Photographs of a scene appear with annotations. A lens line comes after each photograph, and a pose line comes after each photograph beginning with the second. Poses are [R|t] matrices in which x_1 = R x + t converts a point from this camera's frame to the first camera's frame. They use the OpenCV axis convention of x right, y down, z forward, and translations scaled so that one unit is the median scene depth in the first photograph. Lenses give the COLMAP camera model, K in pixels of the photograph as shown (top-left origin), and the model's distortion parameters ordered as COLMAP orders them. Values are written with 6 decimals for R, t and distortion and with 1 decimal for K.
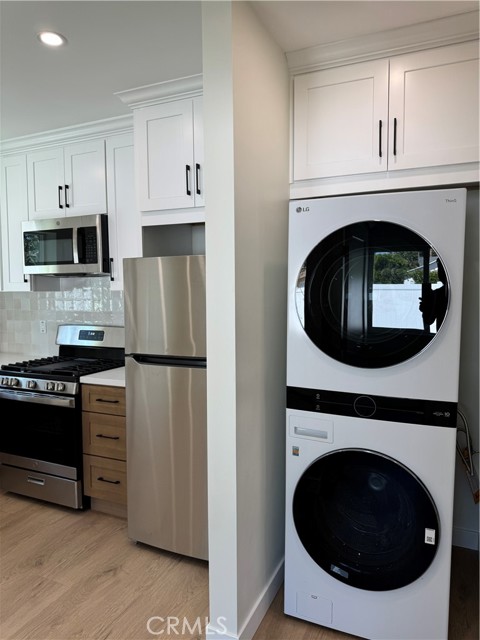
lens RADIAL K [[453.4, 0, 240.0], [0, 453.4, 320.0], [0, 0, 1]] dist [0.078967, -0.113797]
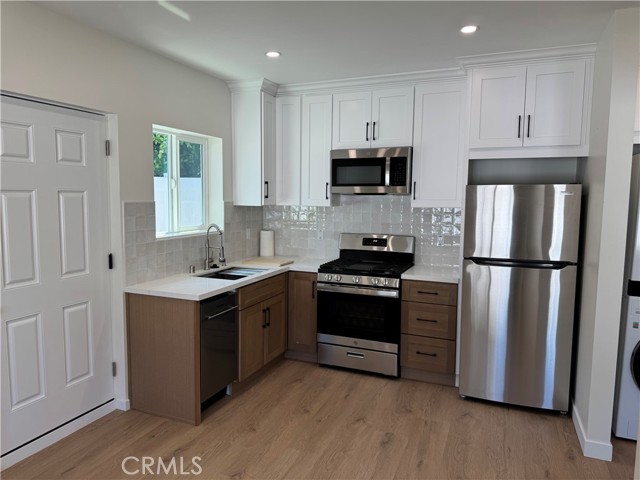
lens RADIAL K [[453.4, 0, 320.0], [0, 453.4, 240.0], [0, 0, 1]] dist [0.078967, -0.113797]
pose [[0.998989, 0.011742, 0.043397, -0.598034], [-0.012938, 0.999542, 0.027372, -0.004390], [-0.043056, -0.027906, 0.998683, -0.253479]]
